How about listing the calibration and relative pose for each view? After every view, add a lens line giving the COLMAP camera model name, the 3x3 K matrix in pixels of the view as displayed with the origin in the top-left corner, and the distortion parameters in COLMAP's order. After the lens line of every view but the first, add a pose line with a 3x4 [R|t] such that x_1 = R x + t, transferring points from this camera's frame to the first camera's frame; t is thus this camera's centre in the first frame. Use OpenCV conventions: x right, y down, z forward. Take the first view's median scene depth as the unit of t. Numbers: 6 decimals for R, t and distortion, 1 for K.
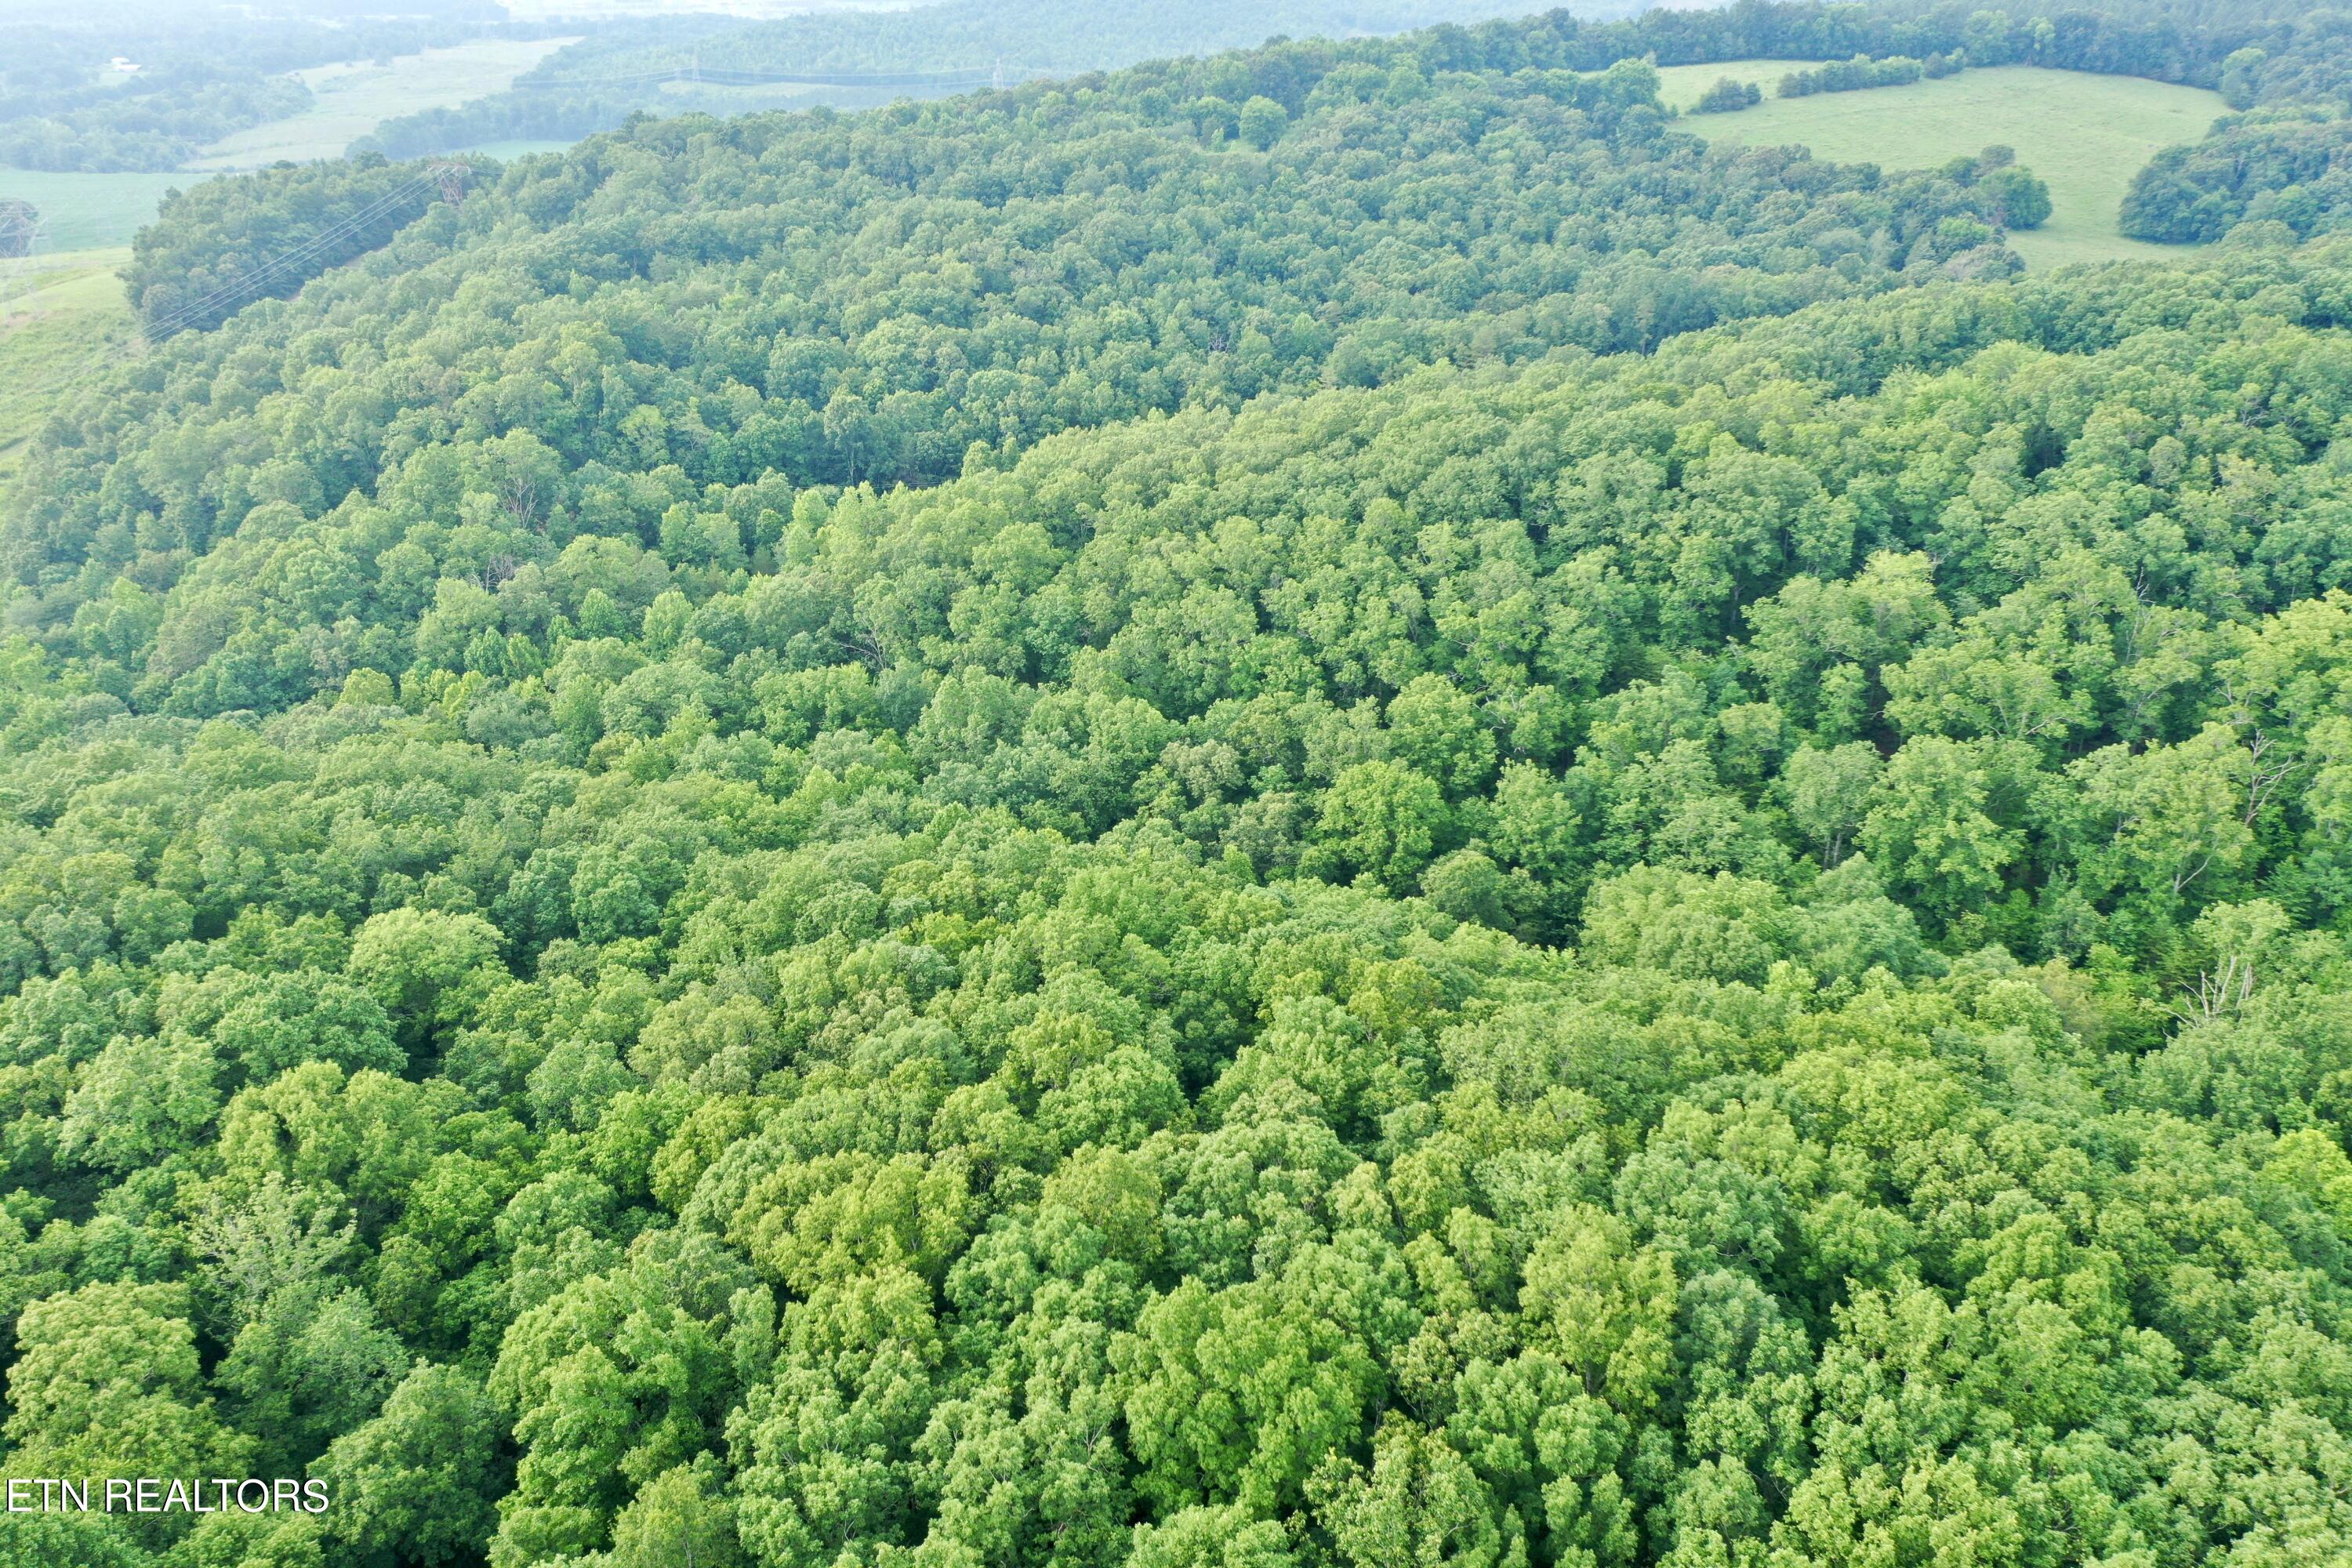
lens RADIAL K [[1858.5, 0, 1176.0], [0, 1858.5, 784.0], [0, 0, 1]] dist [0.005360, 0.002255]
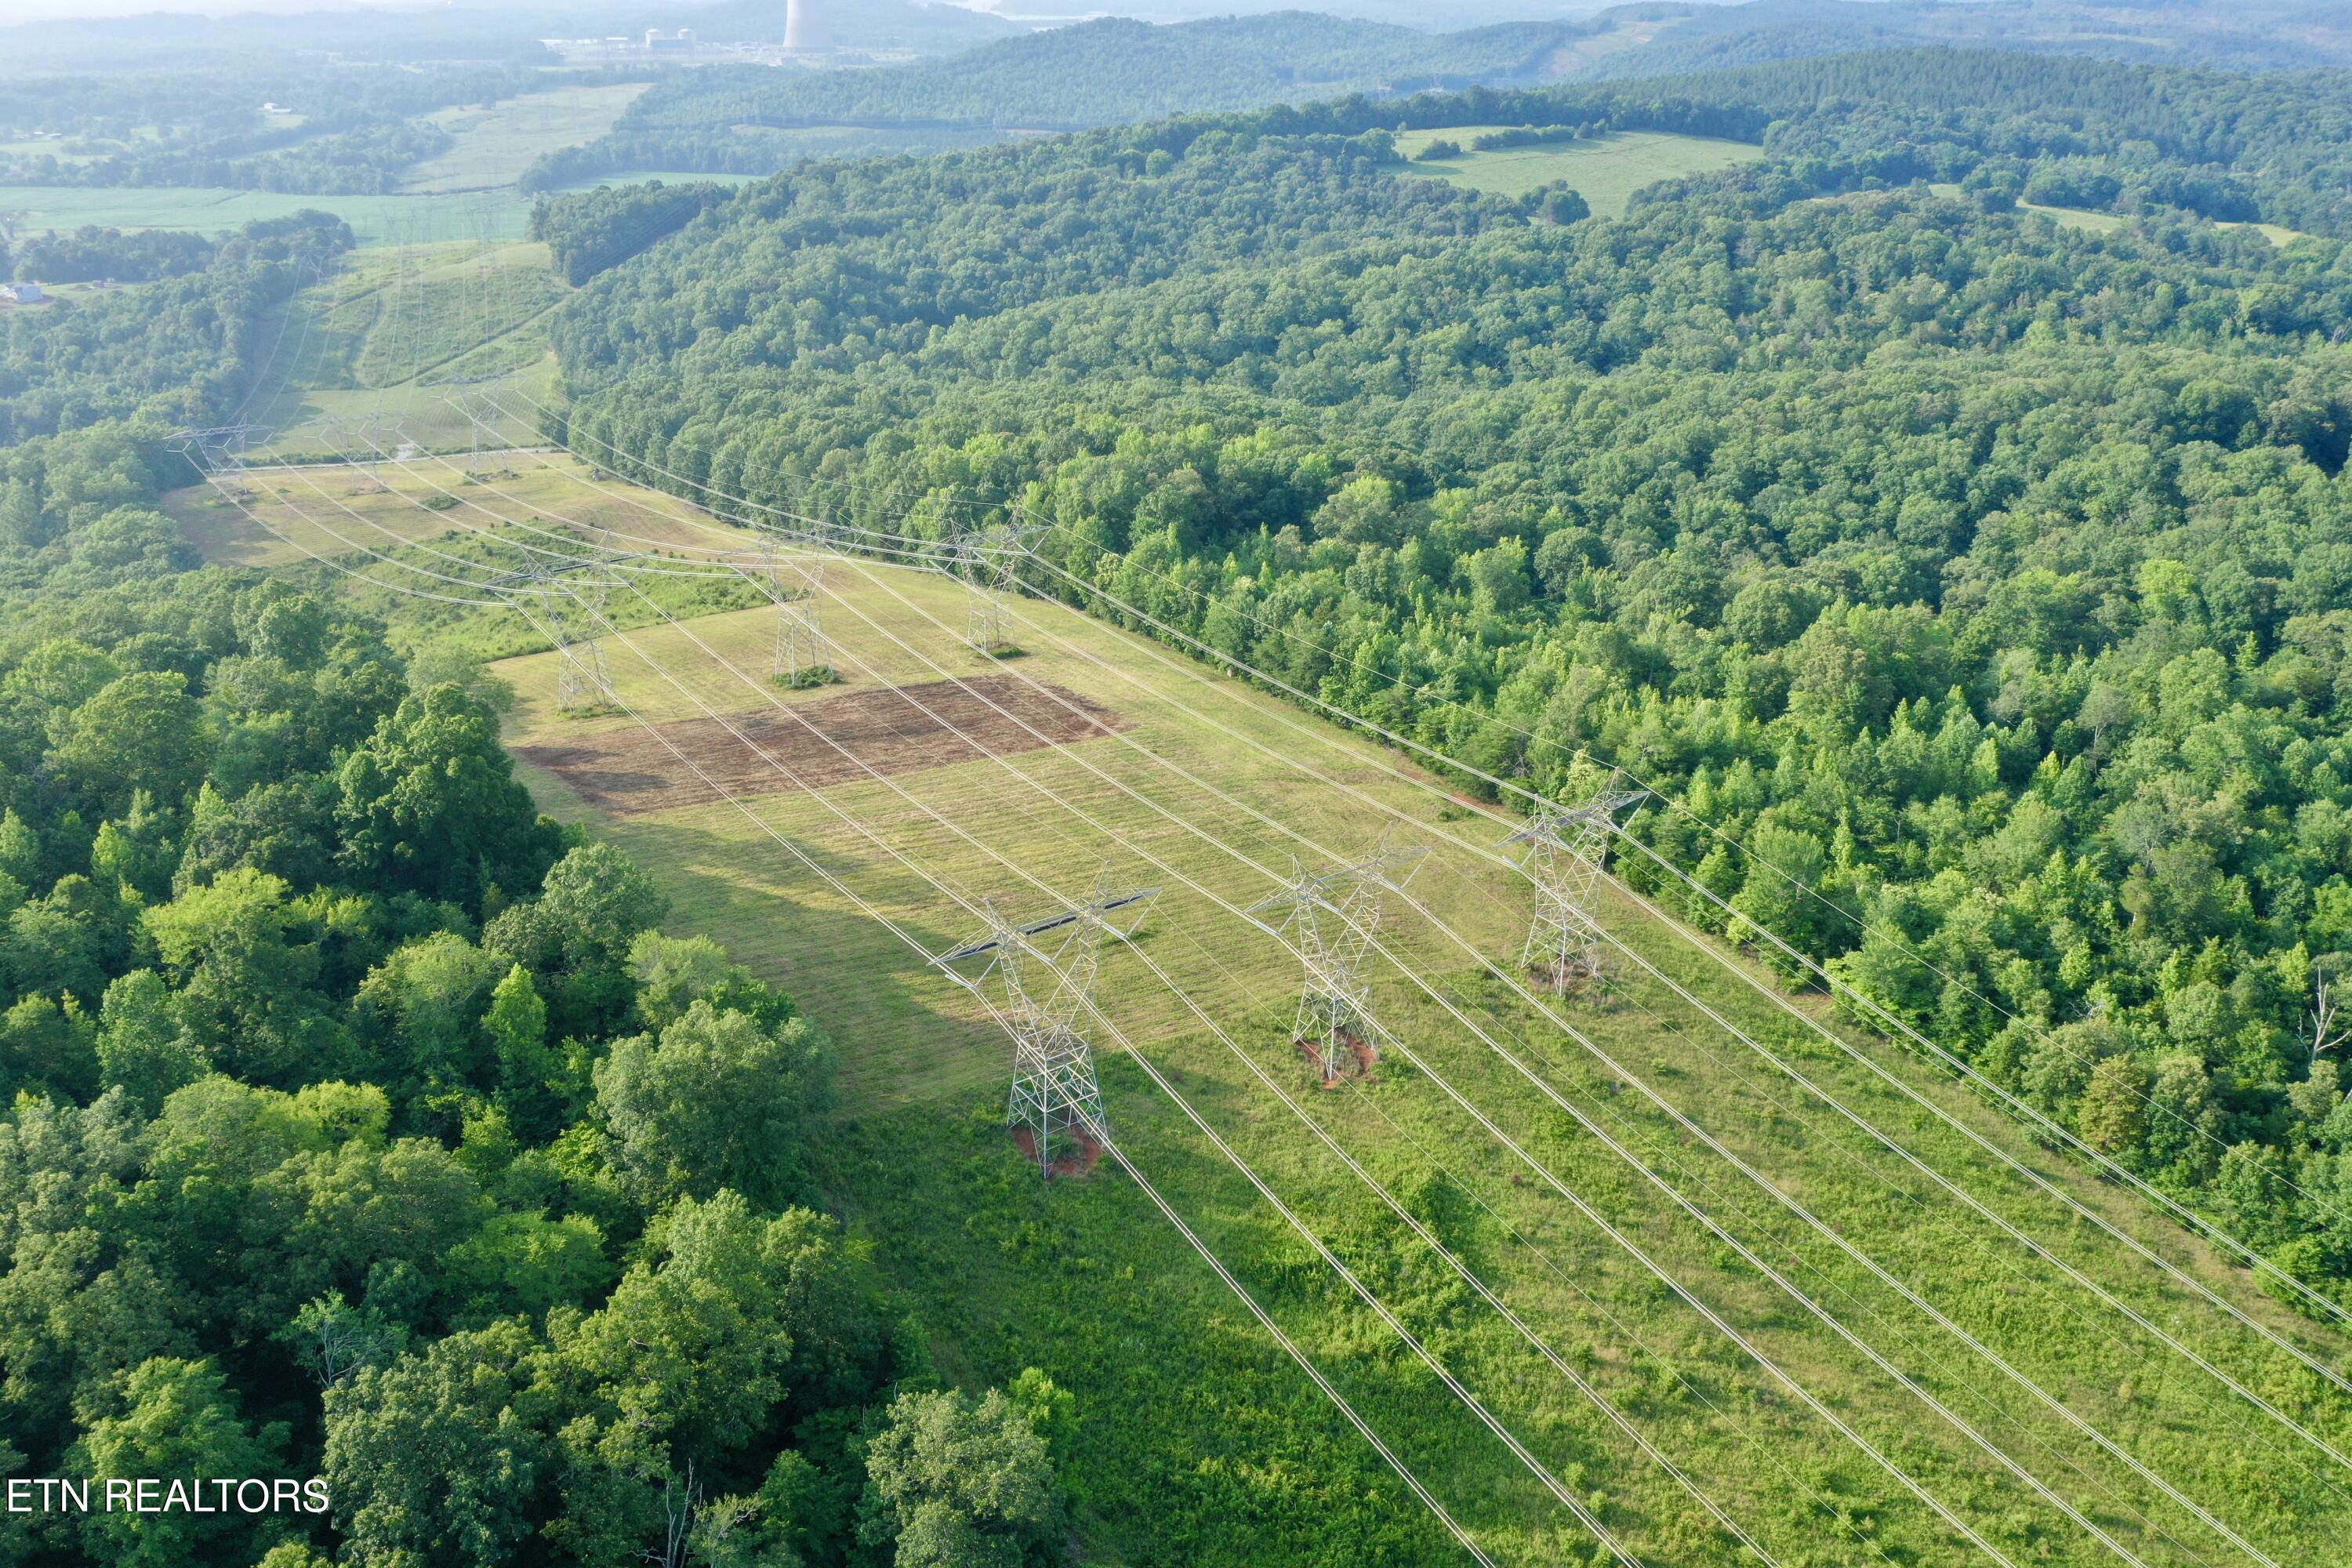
lens RADIAL K [[1856.6, 0, 1176.0], [0, 1856.6, 784.0], [0, 0, 1]] dist [-0.005014, 0.001428]
pose [[0.999975, 0.000527, 0.007015, 0.073877], [-0.000434, 0.999911, -0.013299, 0.370676], [-0.007021, 0.013296, 0.999887, -1.092022]]
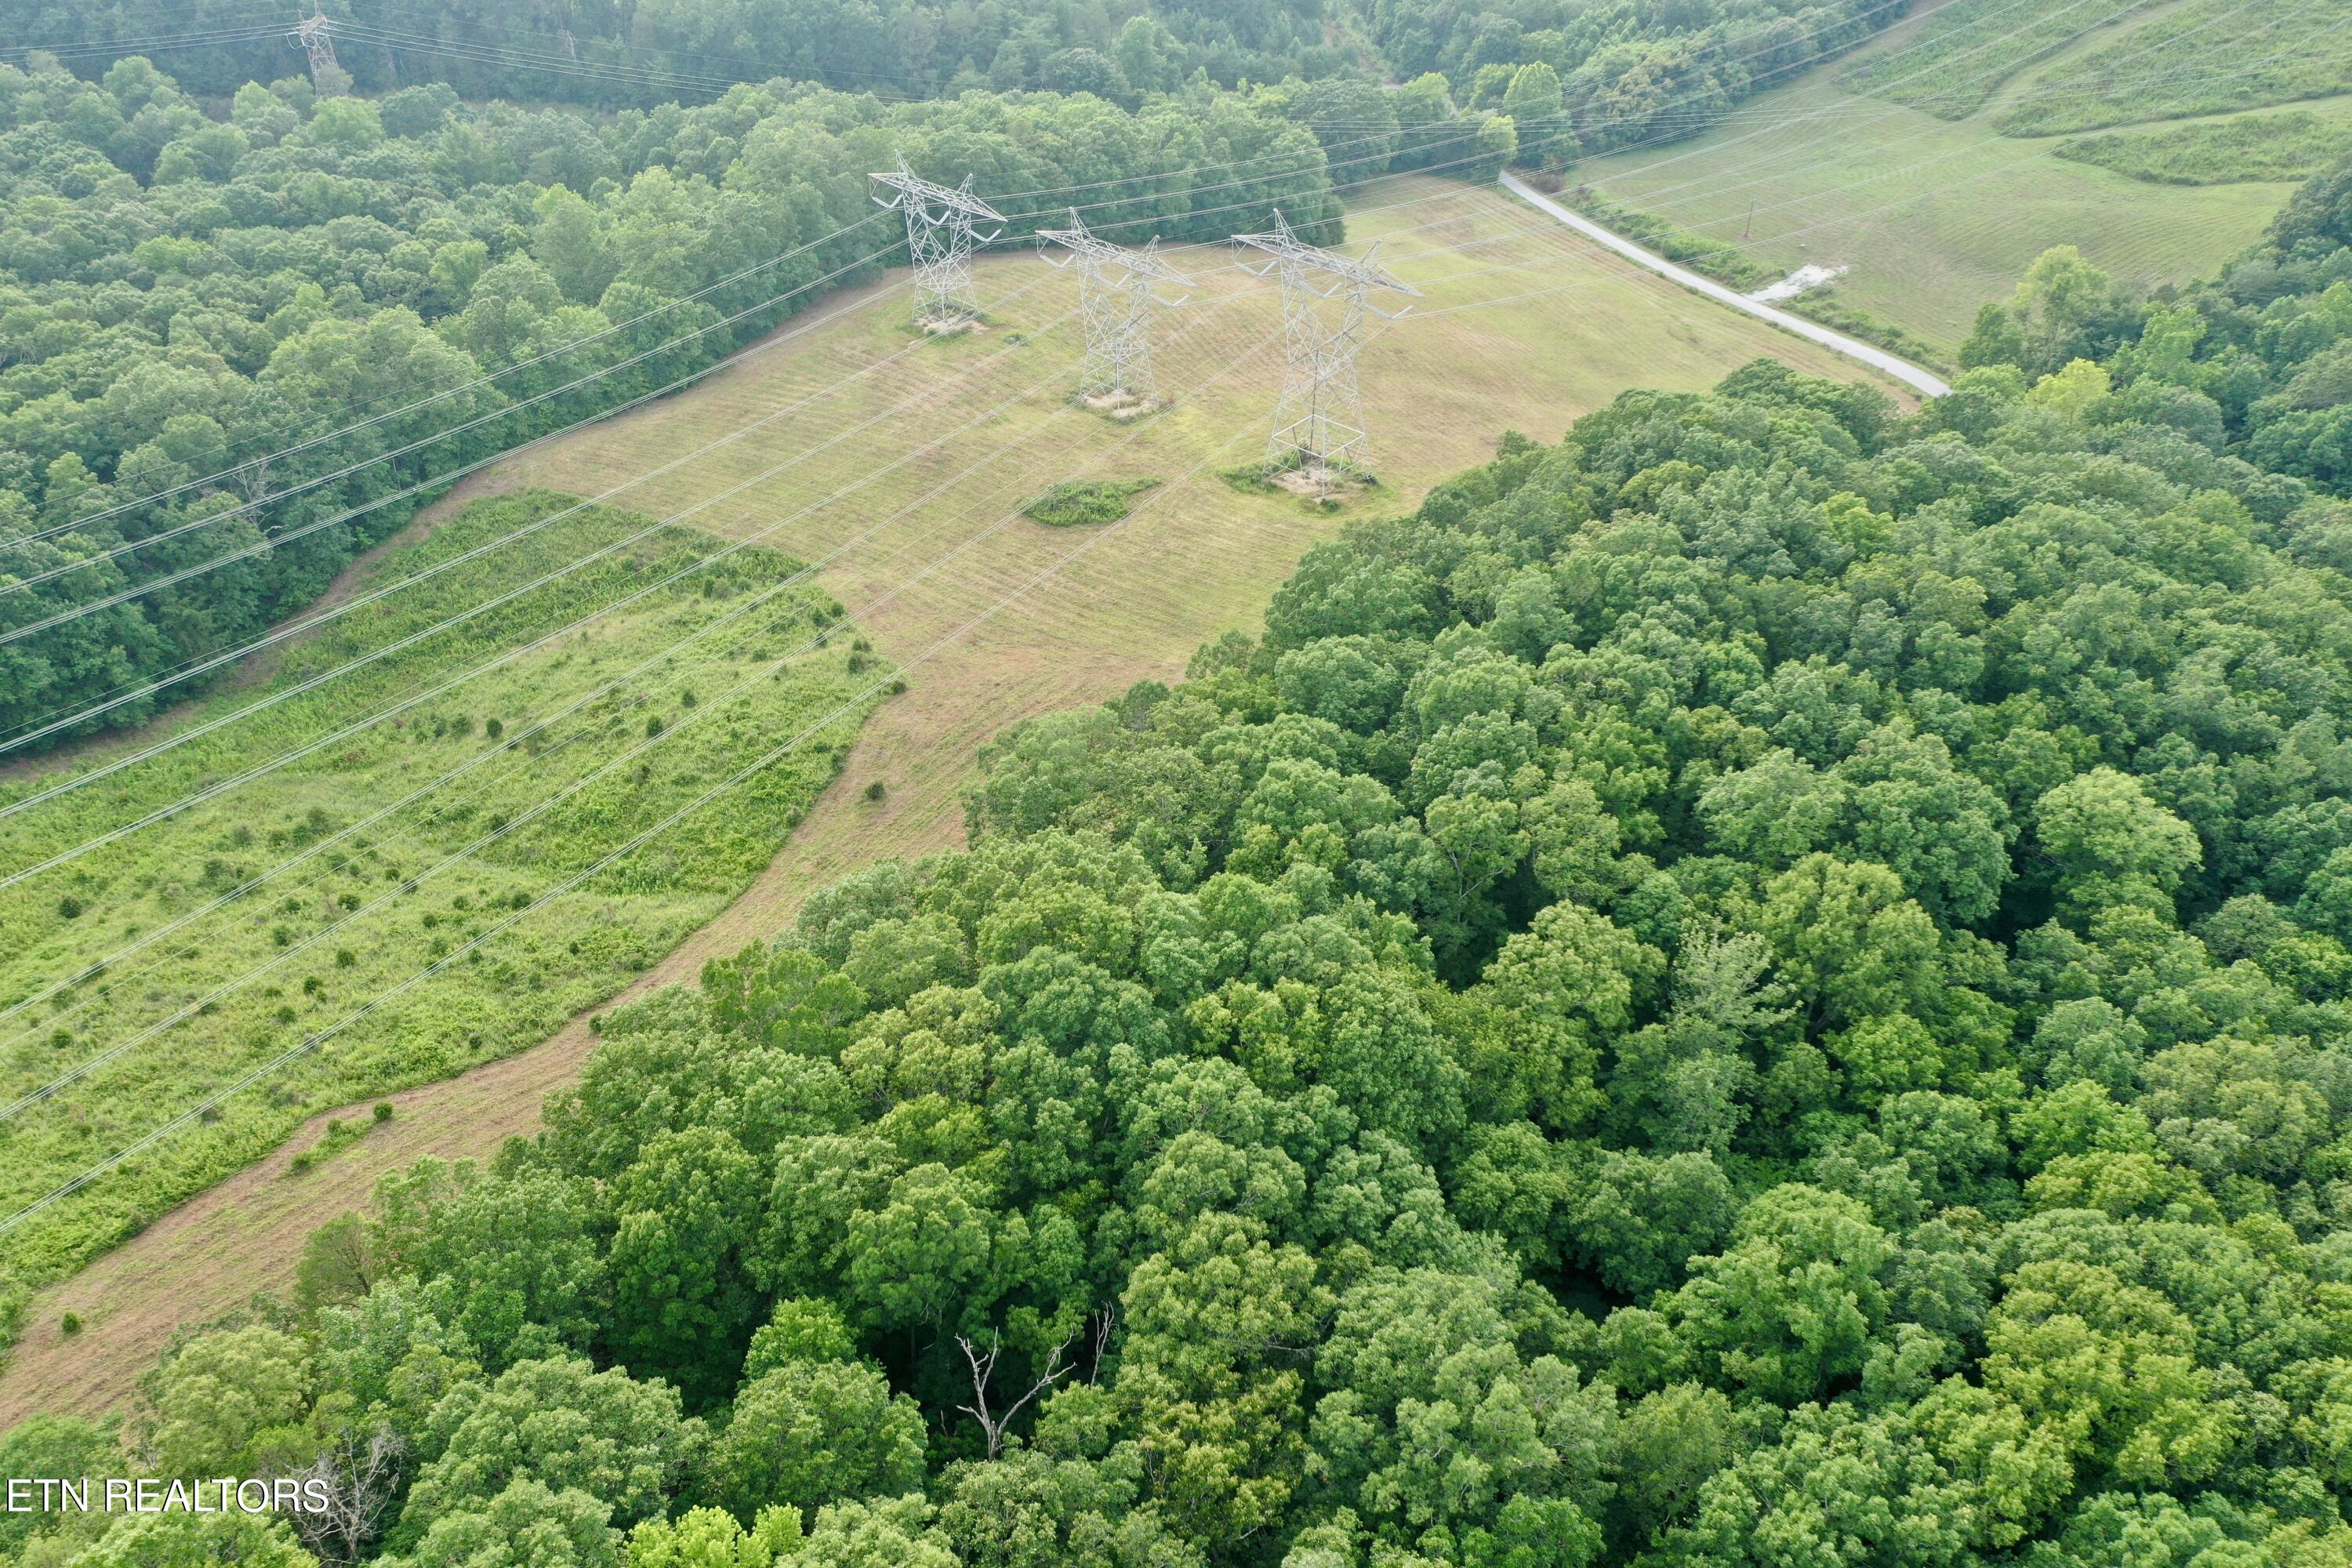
lens RADIAL K [[1882.9, 0, 1181.3], [0, 1882.9, 779.6], [0, 0, 1]] dist [0.001466, 0.008511]
pose [[0.346635, 0.561621, -0.751283, 0.075476], [-0.370412, 0.817804, 0.440444, -0.090133], [0.861765, 0.125611, 0.491511, 0.043434]]
